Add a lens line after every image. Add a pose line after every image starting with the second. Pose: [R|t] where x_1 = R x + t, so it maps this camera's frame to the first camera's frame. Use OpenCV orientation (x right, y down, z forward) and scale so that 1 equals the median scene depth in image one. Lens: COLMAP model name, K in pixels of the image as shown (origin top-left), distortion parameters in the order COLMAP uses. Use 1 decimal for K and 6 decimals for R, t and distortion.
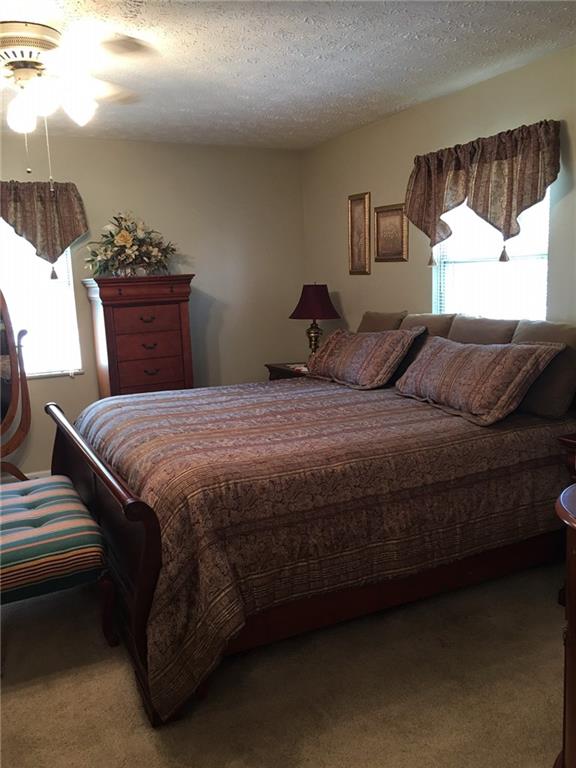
lens RADIAL K [[668.0, 0, 293.9], [0, 668.0, 384.3], [0, 0, 1]] dist [0.069199, -0.089395]
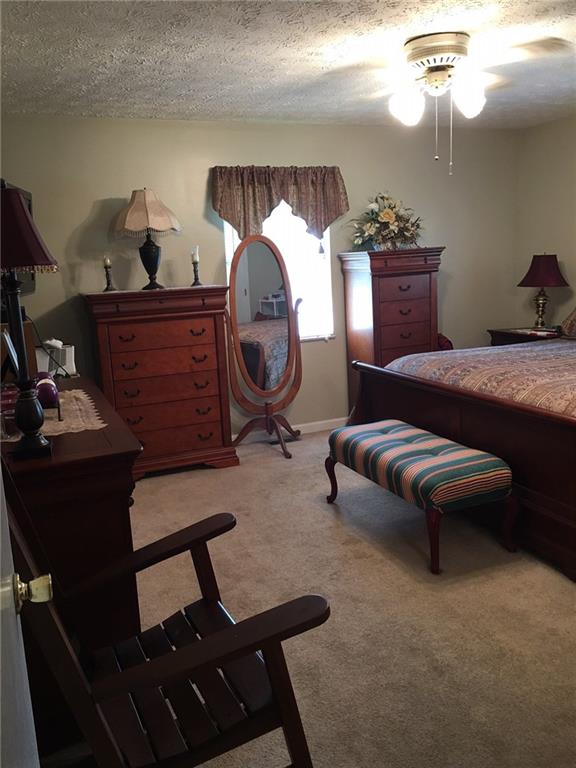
lens RADIAL K [[668.0, 0, 285.7], [0, 668.0, 382.5], [0, 0, 1]] dist [0.069199, -0.089395]
pose [[0.997123, 0.002637, -0.075760, -0.334534], [-0.000300, 0.999524, 0.030847, 0.025731], [0.075805, -0.030735, 0.996649, -0.130934]]
